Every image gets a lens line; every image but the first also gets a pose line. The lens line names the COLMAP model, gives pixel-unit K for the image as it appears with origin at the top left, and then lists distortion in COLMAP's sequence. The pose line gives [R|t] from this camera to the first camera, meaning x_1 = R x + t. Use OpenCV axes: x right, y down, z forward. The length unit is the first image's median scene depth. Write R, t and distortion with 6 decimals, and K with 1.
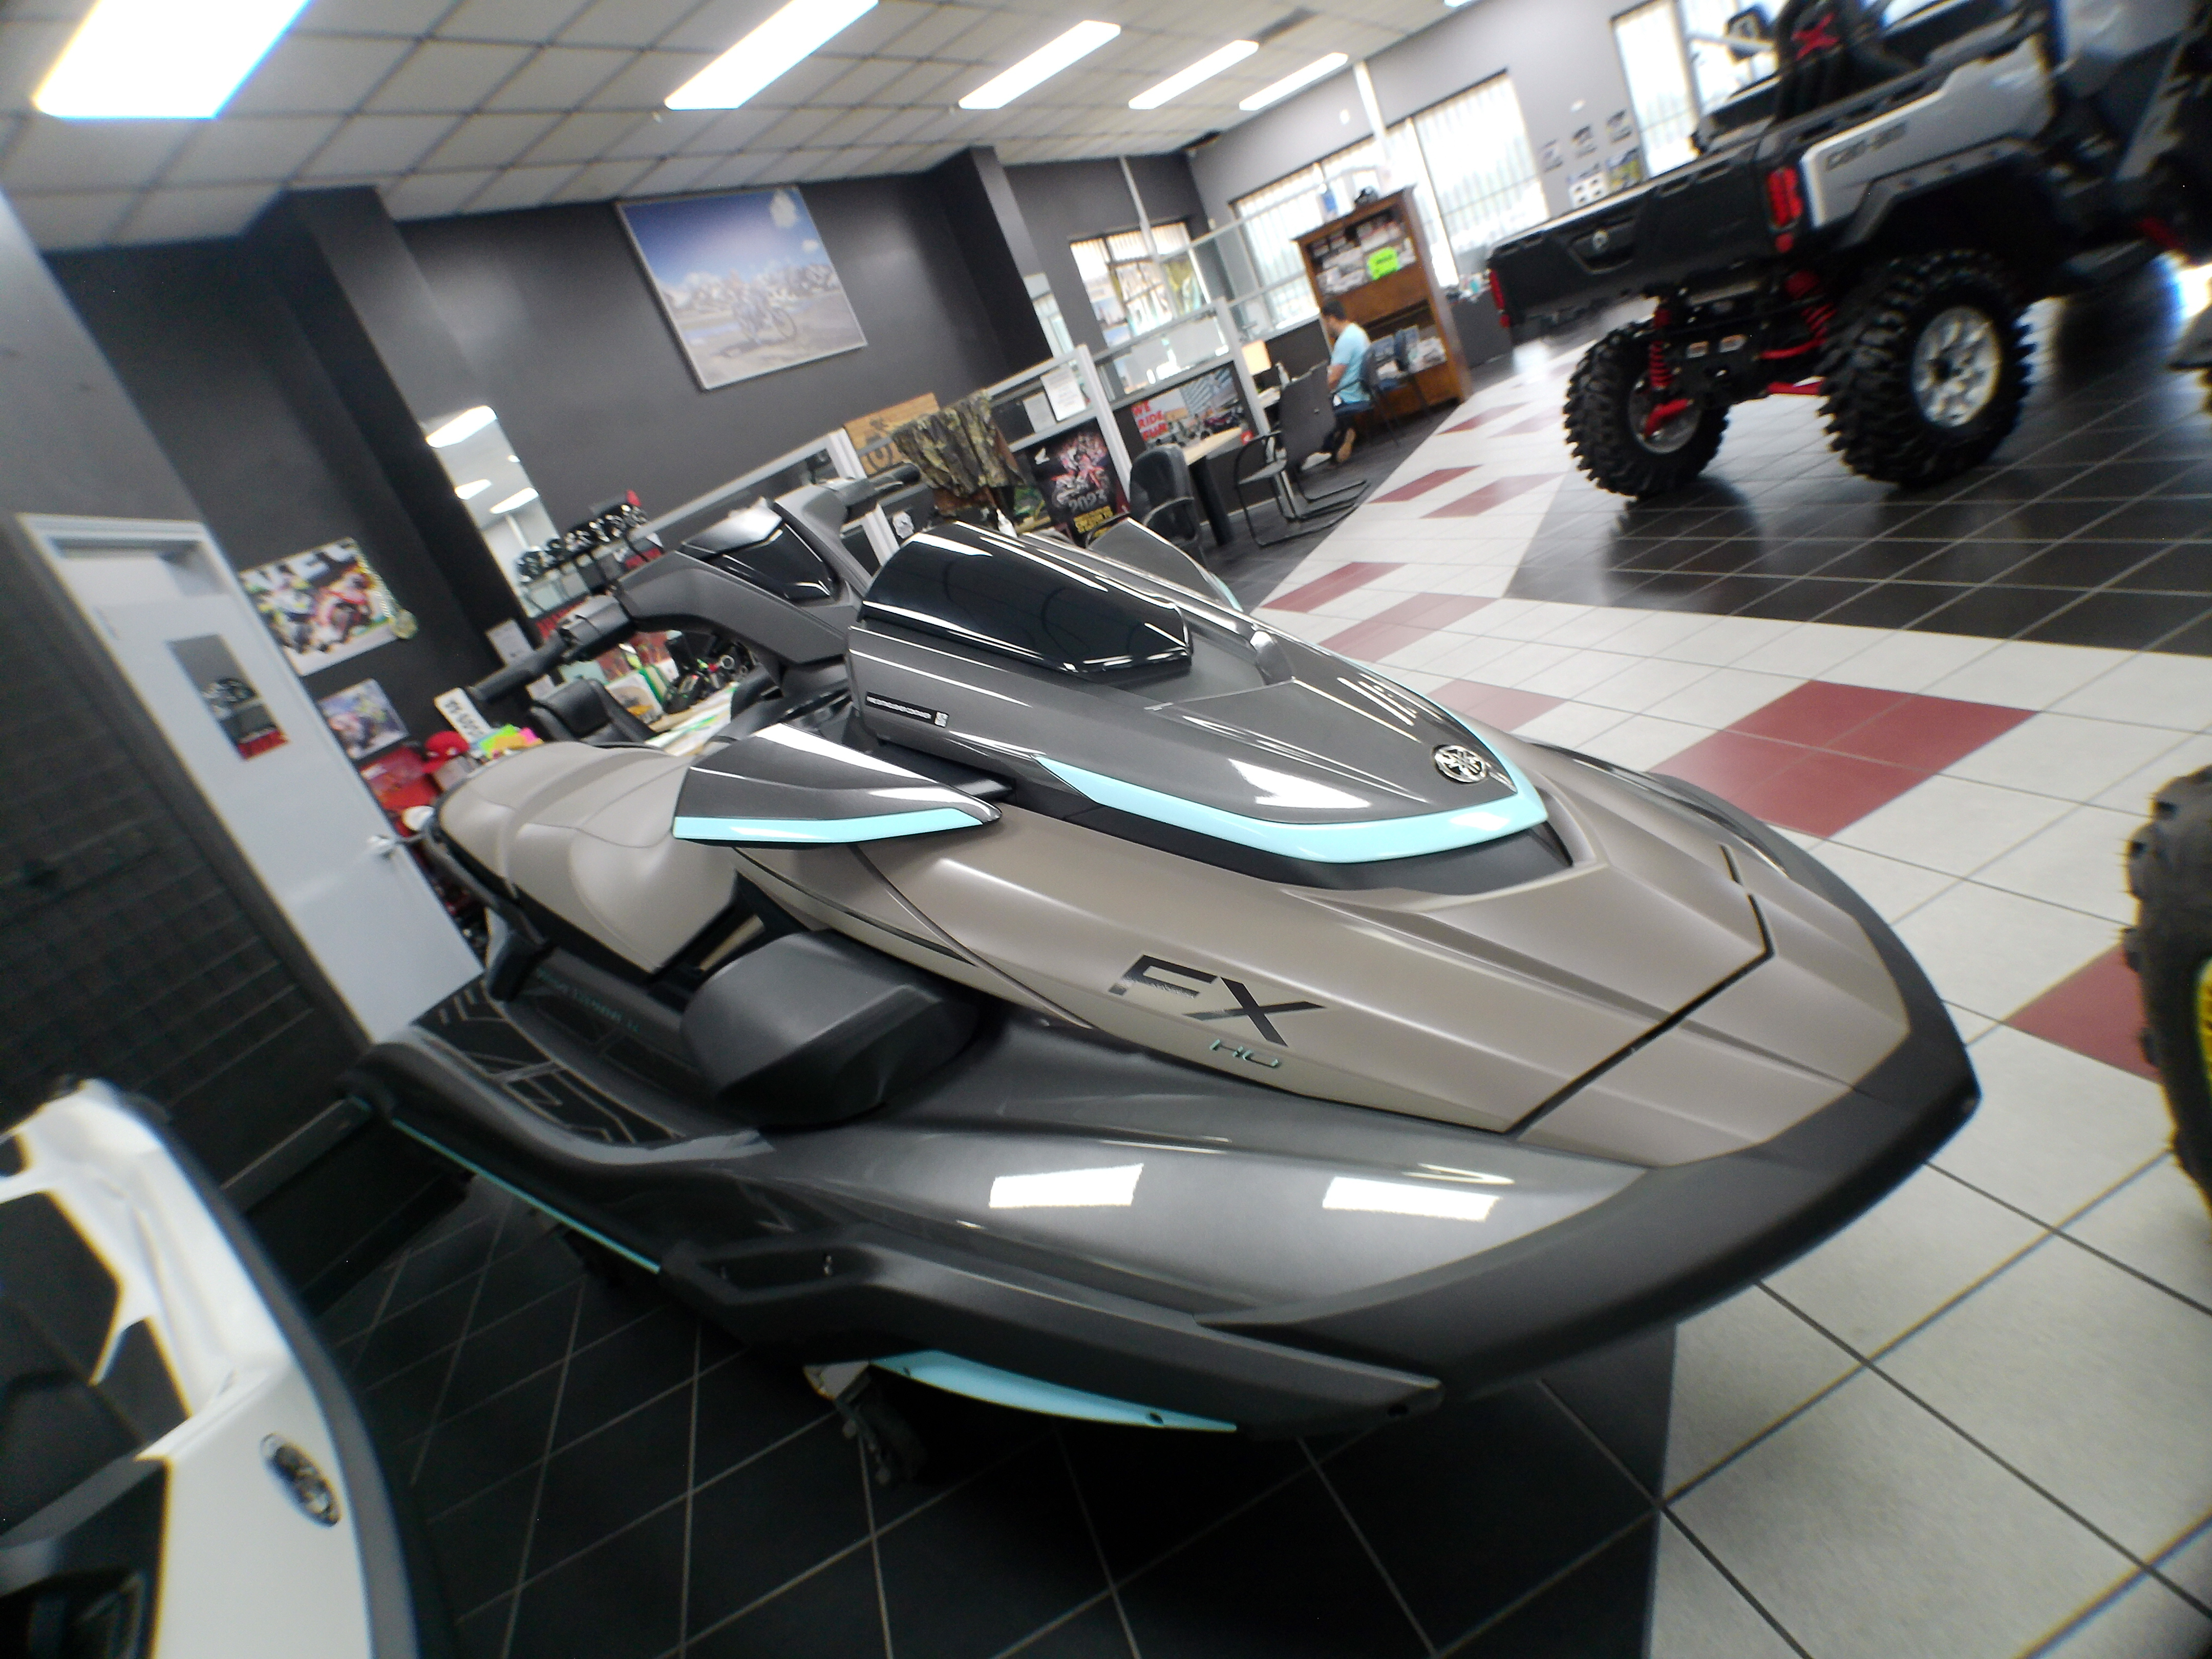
lens RADIAL K [[1199.4, 0, 1138.6], [0, 1199.4, 821.3], [0, 0, 1]] dist [-0.041424, 0.000254]
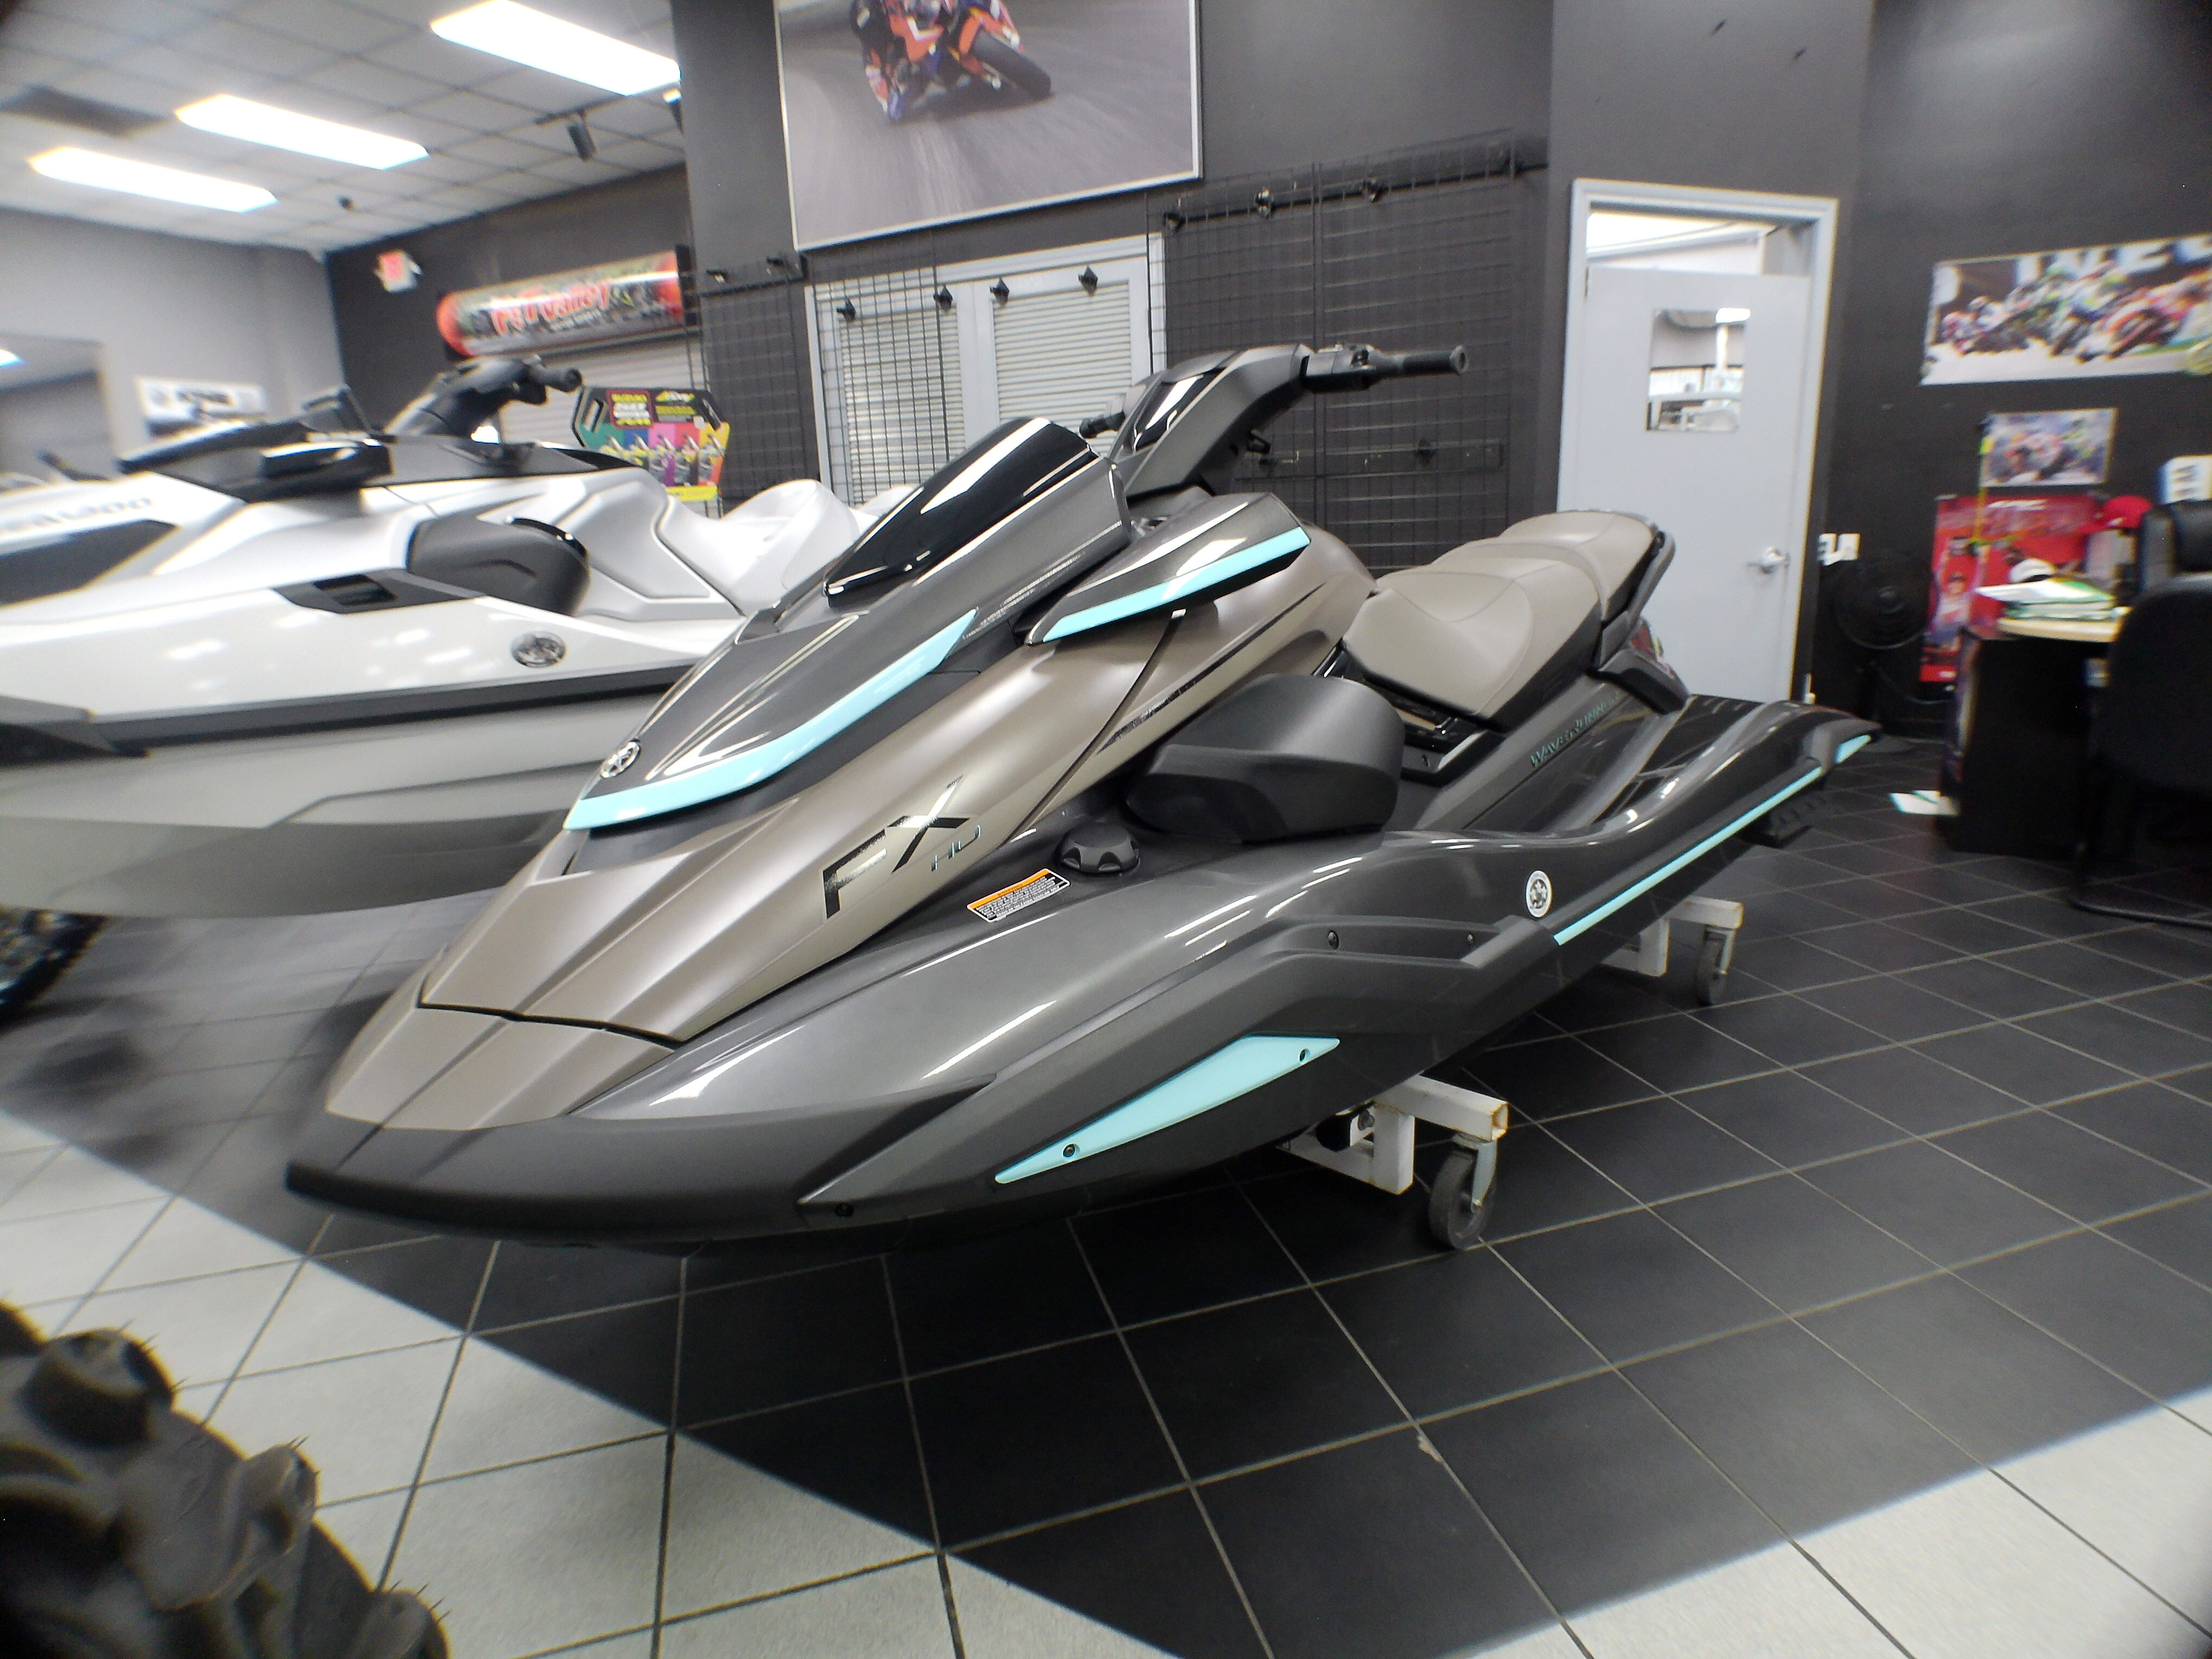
lens RADIAL K [[1179.5, 0, 1101.5], [0, 1179.5, 805.7], [0, 0, 1]] dist [-0.047781, 0.013979]
pose [[-0.040187, 0.588954, -0.807167, 0.228484], [-0.298101, 0.763964, 0.572272, -0.156733], [0.953688, 0.263615, 0.144866, 0.247854]]
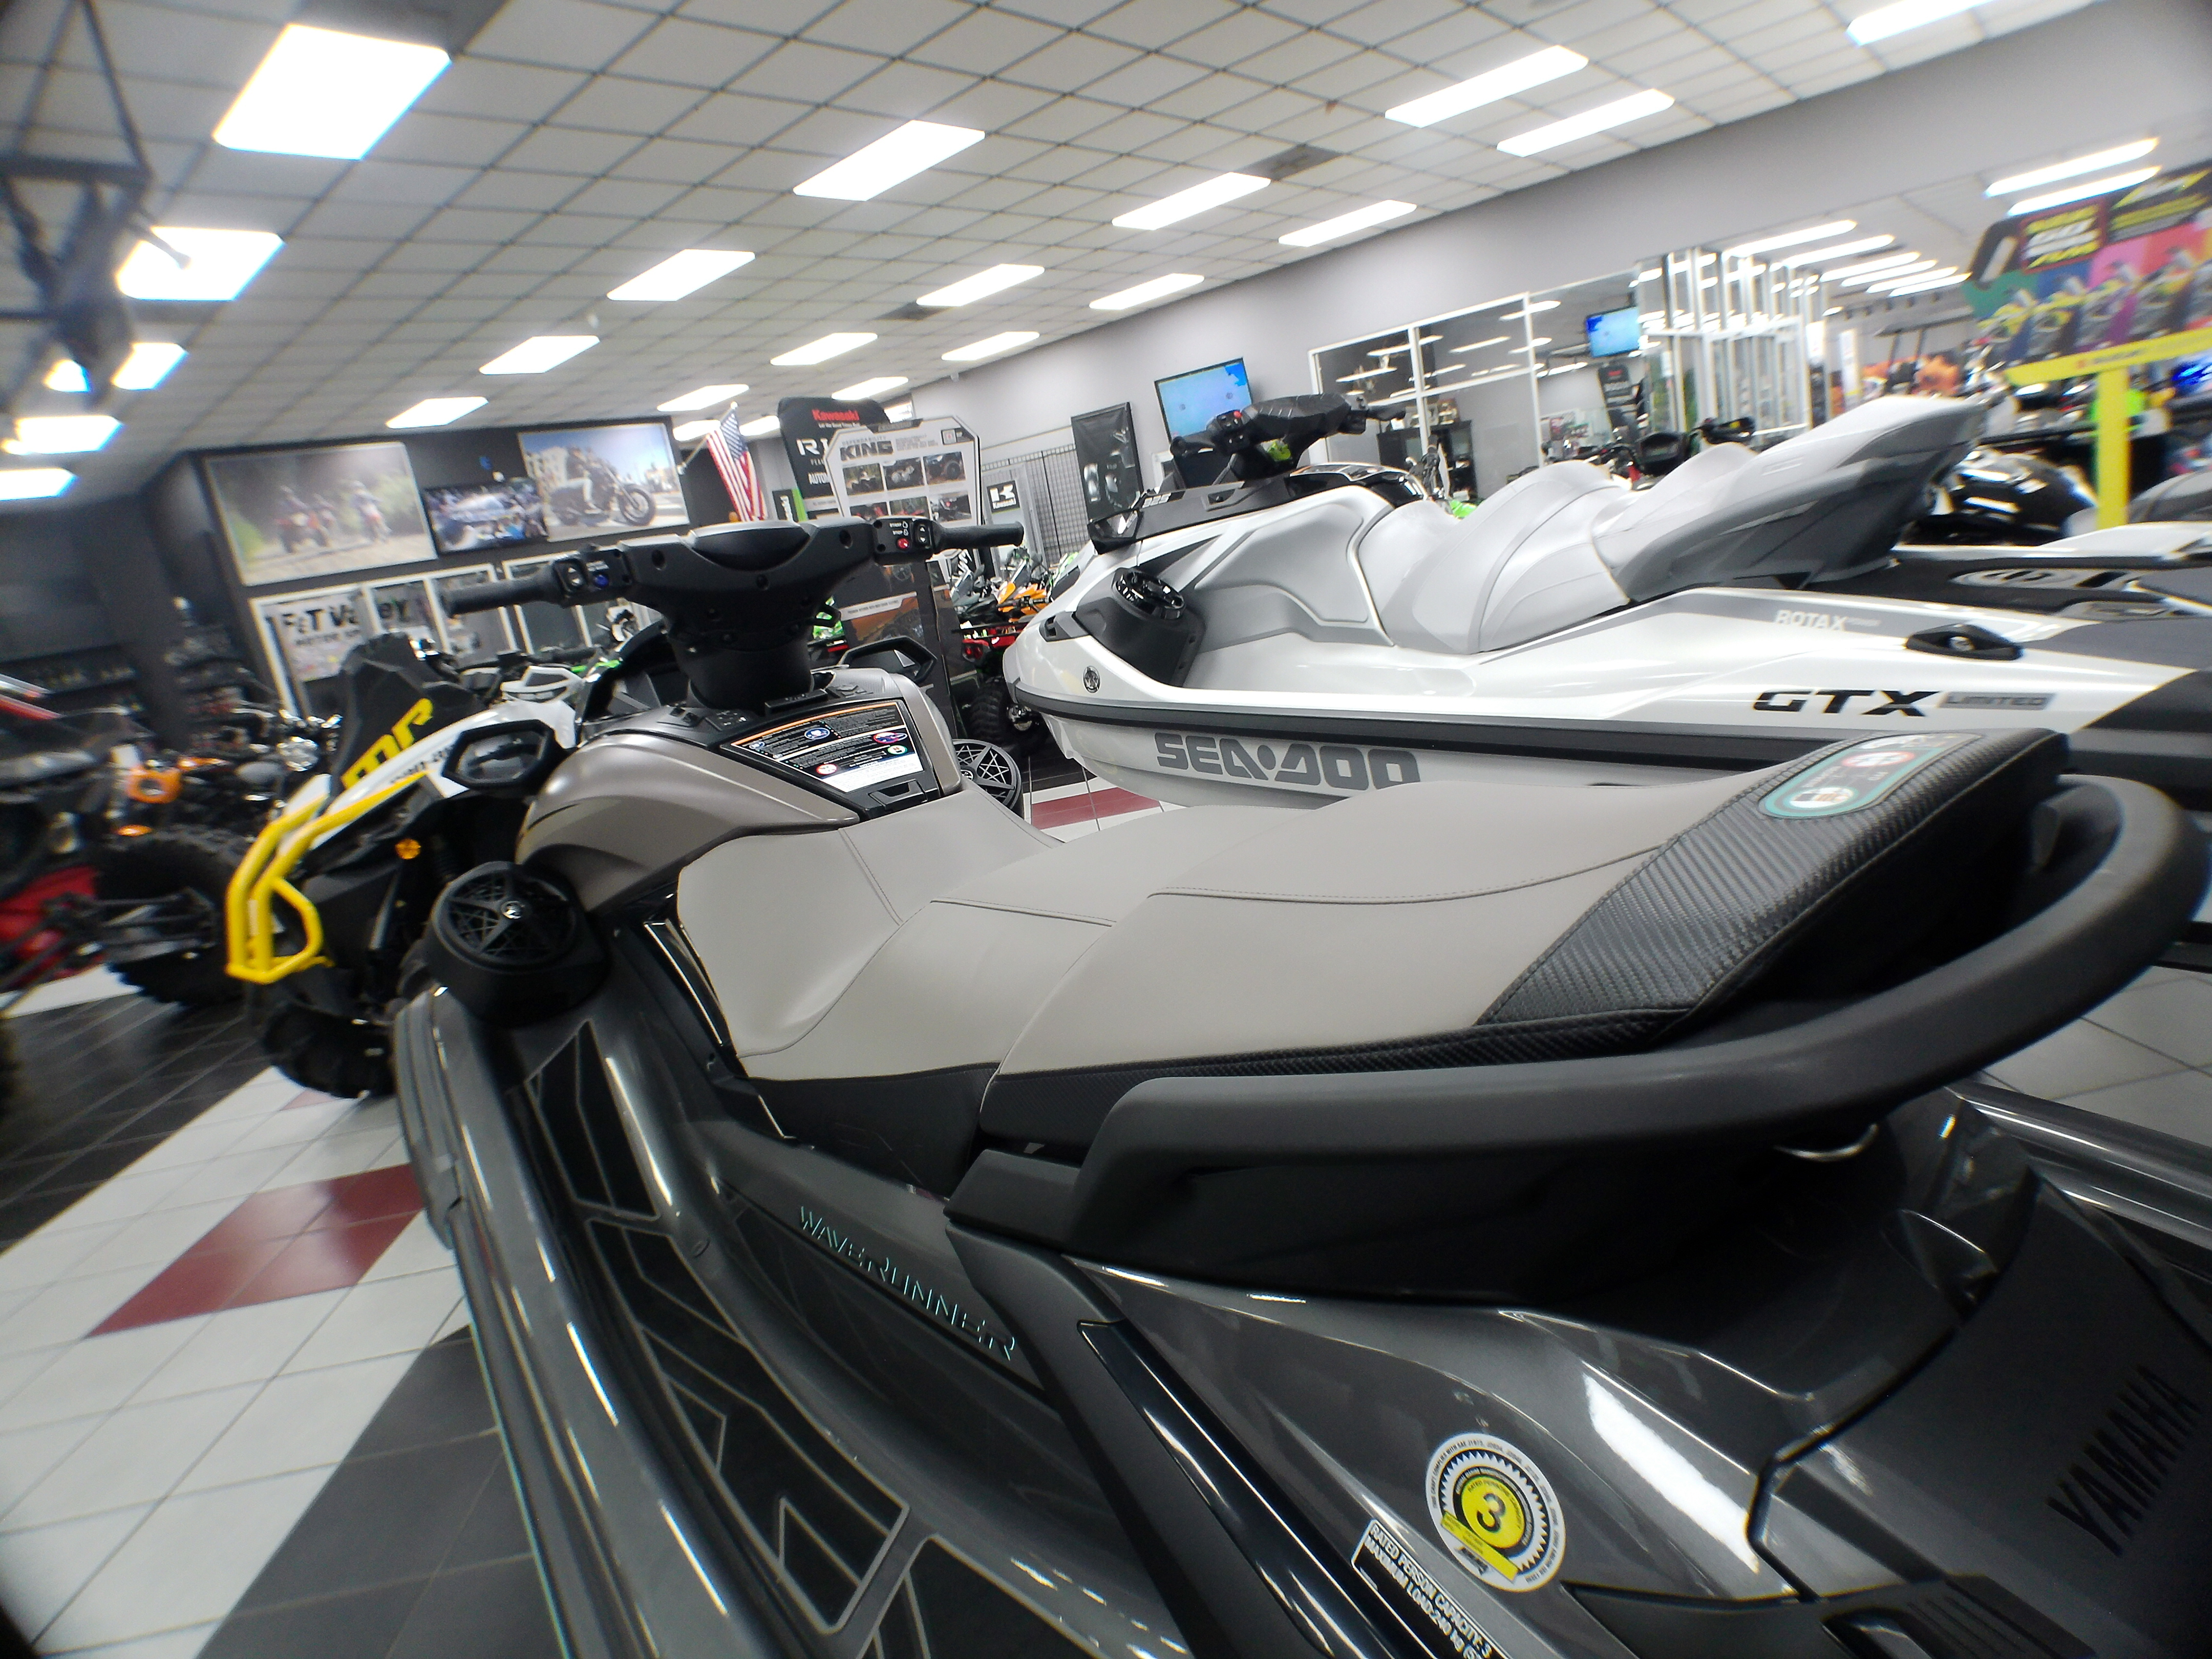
lens RADIAL K [[1199.4, 0, 1138.6], [0, 1199.4, 821.3], [0, 0, 1]] dist [-0.041424, 0.000254]
pose [[-0.814336, 0.467833, 0.343497, -0.226190], [0.578923, 0.696851, 0.423375, -0.099220], [-0.041297, 0.543628, -0.838310, 0.556813]]
